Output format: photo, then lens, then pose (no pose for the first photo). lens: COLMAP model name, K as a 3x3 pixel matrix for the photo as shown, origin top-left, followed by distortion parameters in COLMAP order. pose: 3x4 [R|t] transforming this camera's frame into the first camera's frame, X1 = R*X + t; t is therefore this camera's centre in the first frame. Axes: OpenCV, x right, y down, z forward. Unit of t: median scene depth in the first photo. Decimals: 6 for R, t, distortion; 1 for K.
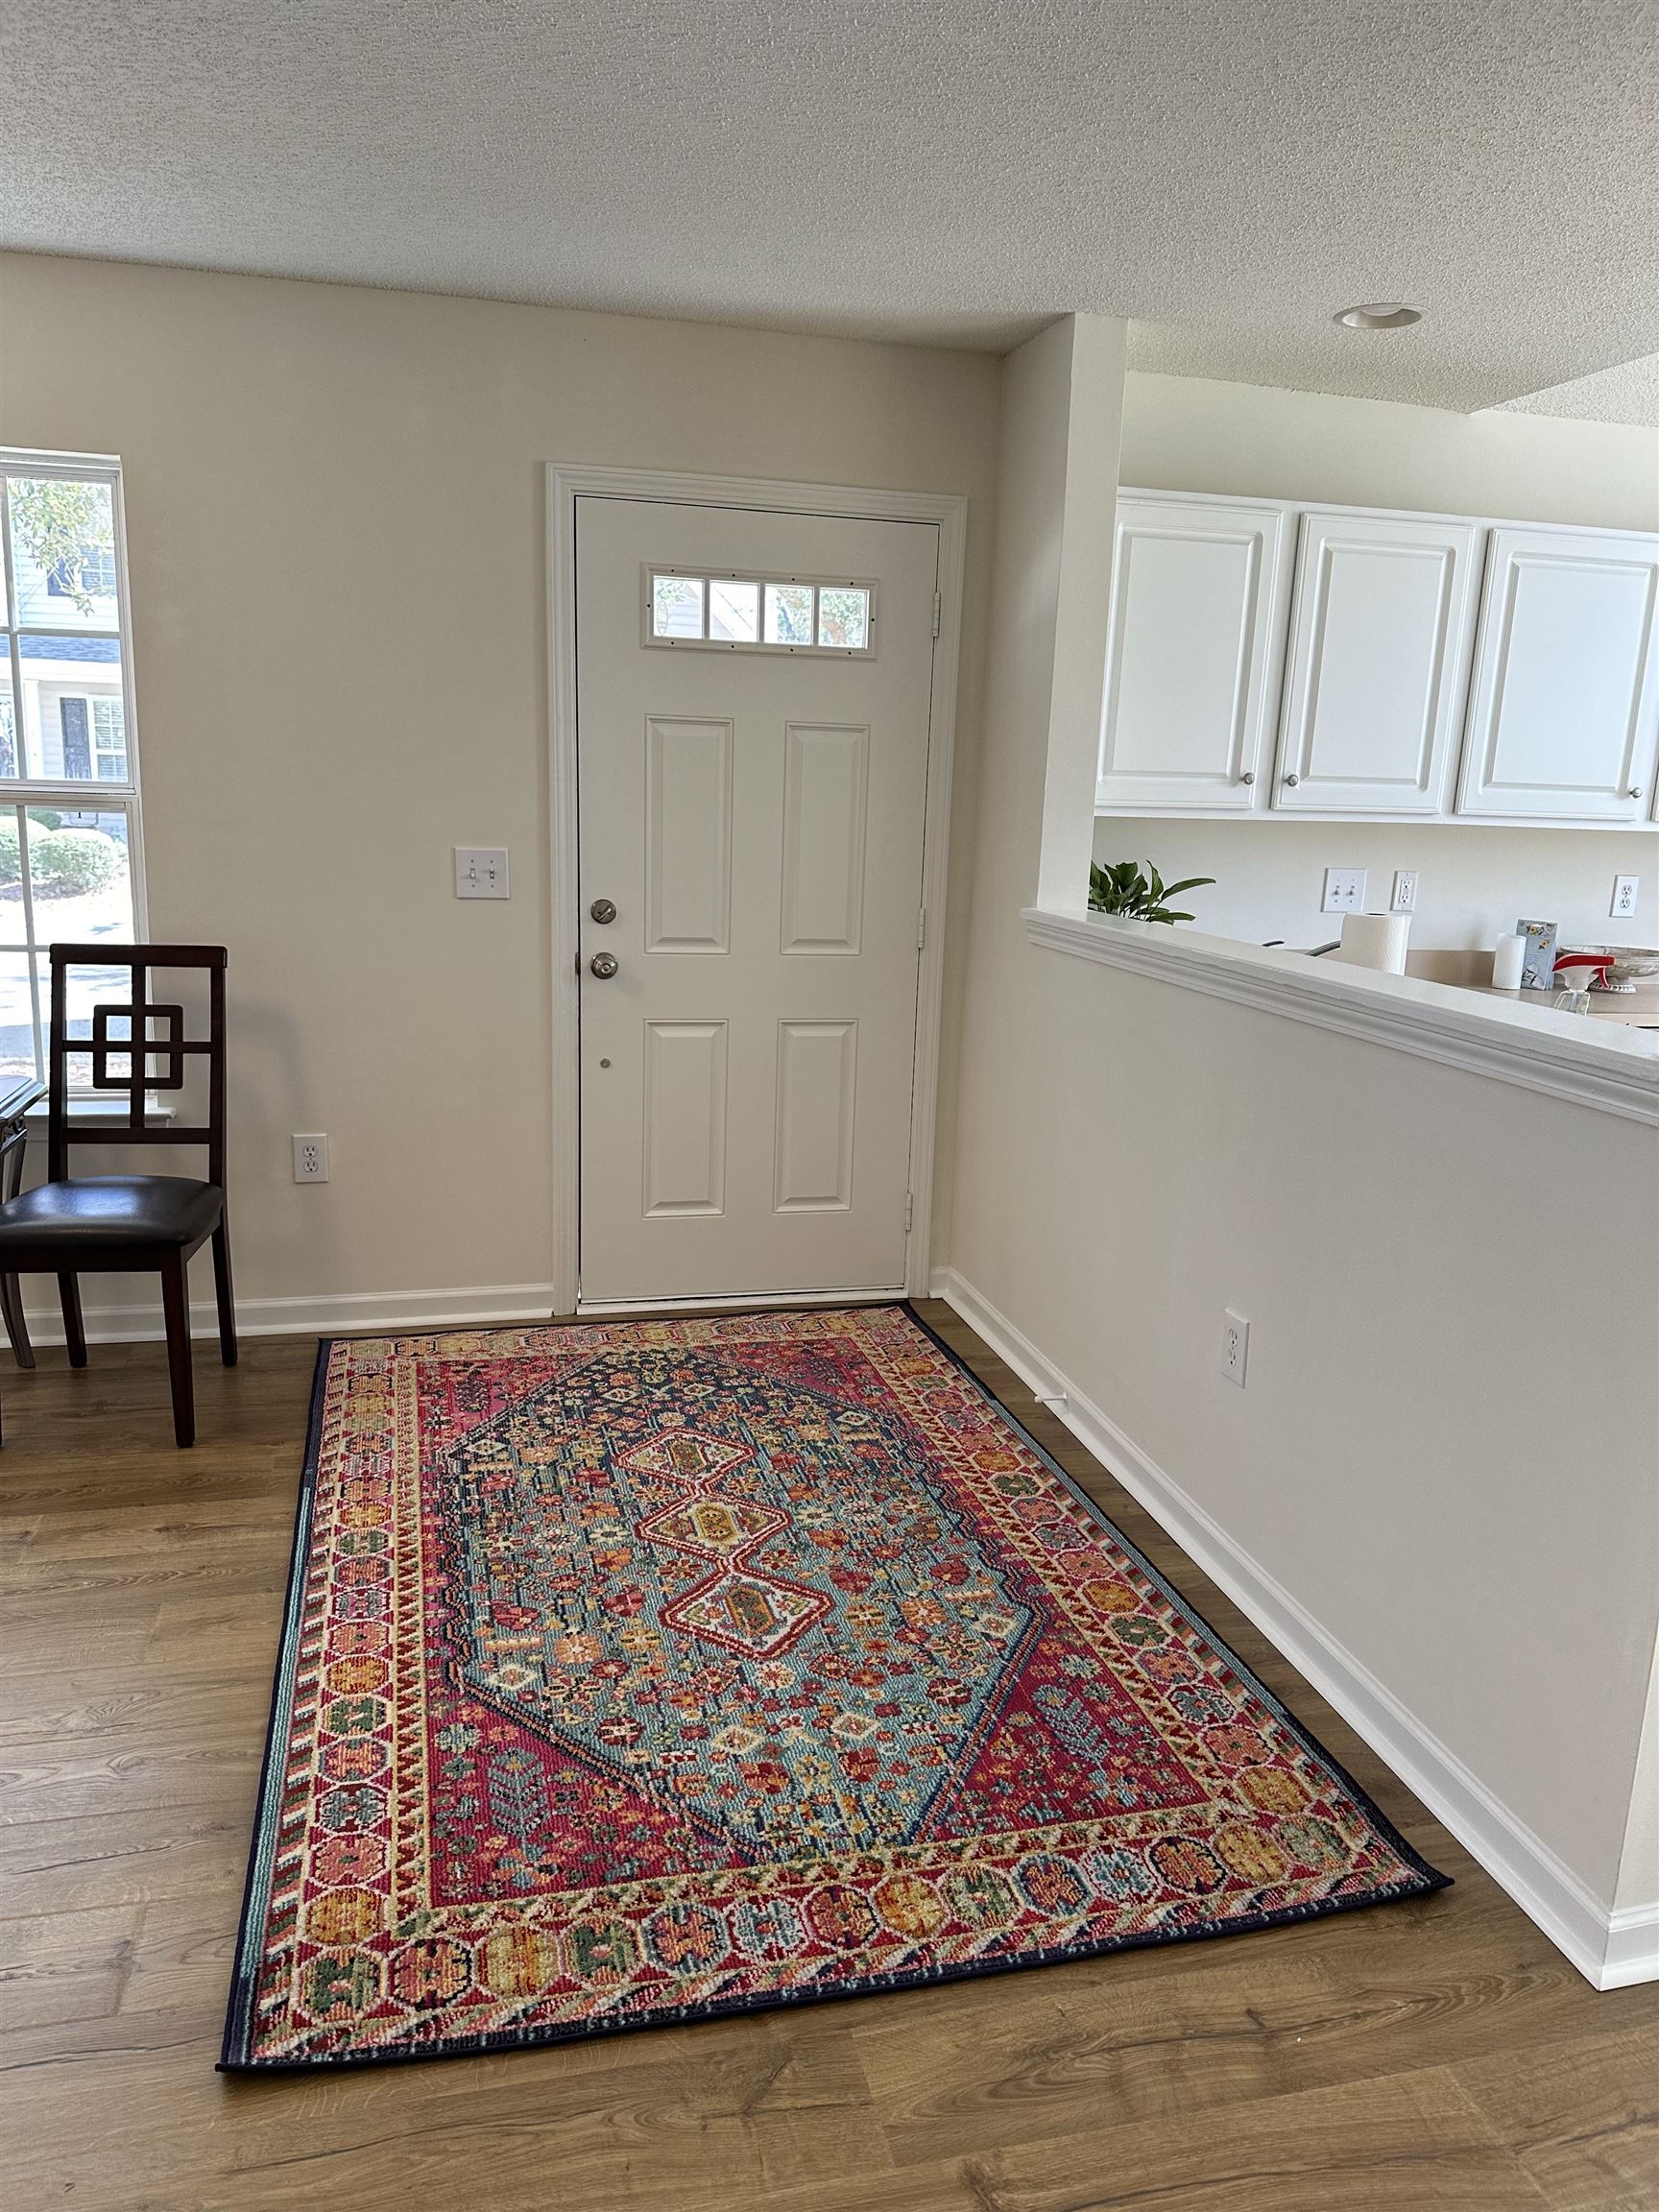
lens RADIAL K [[1550.4, 0, 806.3], [0, 1550.4, 1109.9], [0, 0, 1]] dist [0.024371, -0.020079]
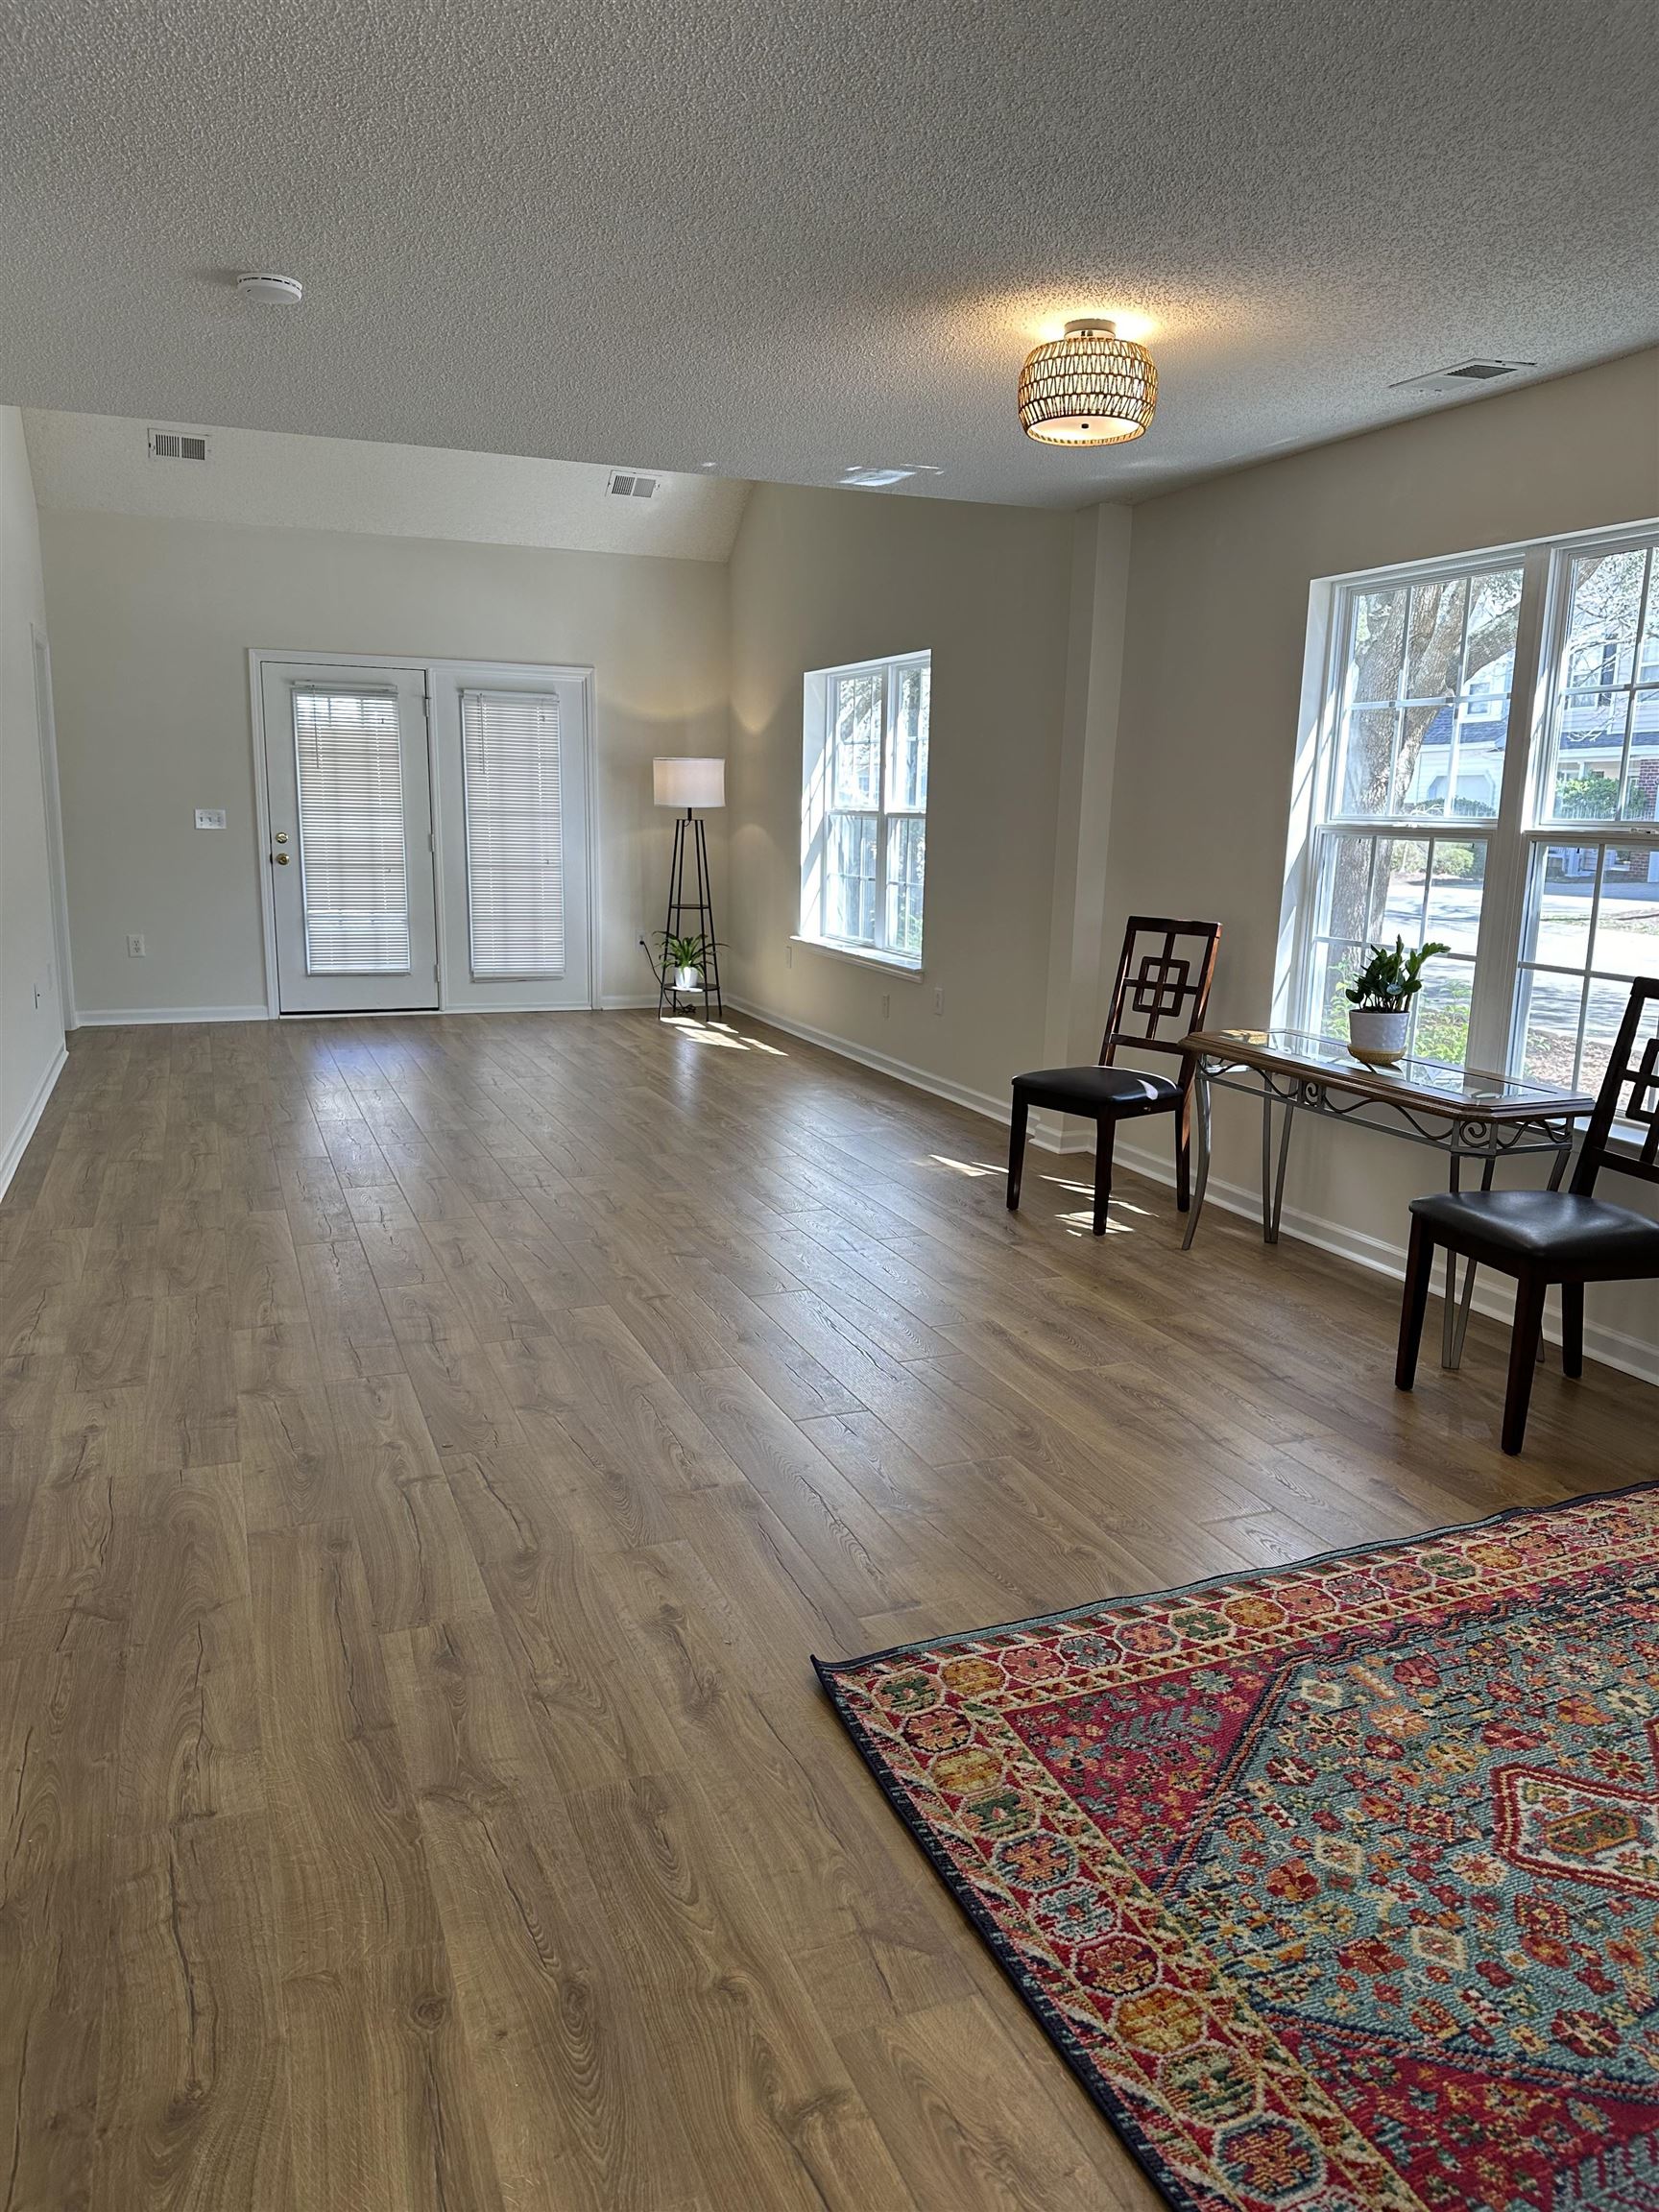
lens RADIAL K [[1550.4, 0, 862.7], [0, 1550.4, 1163.5], [0, 0, 1]] dist [0.024371, -0.020079]
pose [[0.178762, 0.207310, -0.961804, 0.762769], [-0.234923, 0.958269, 0.162885, -0.055112], [0.955435, 0.196833, 0.220004, 0.535973]]
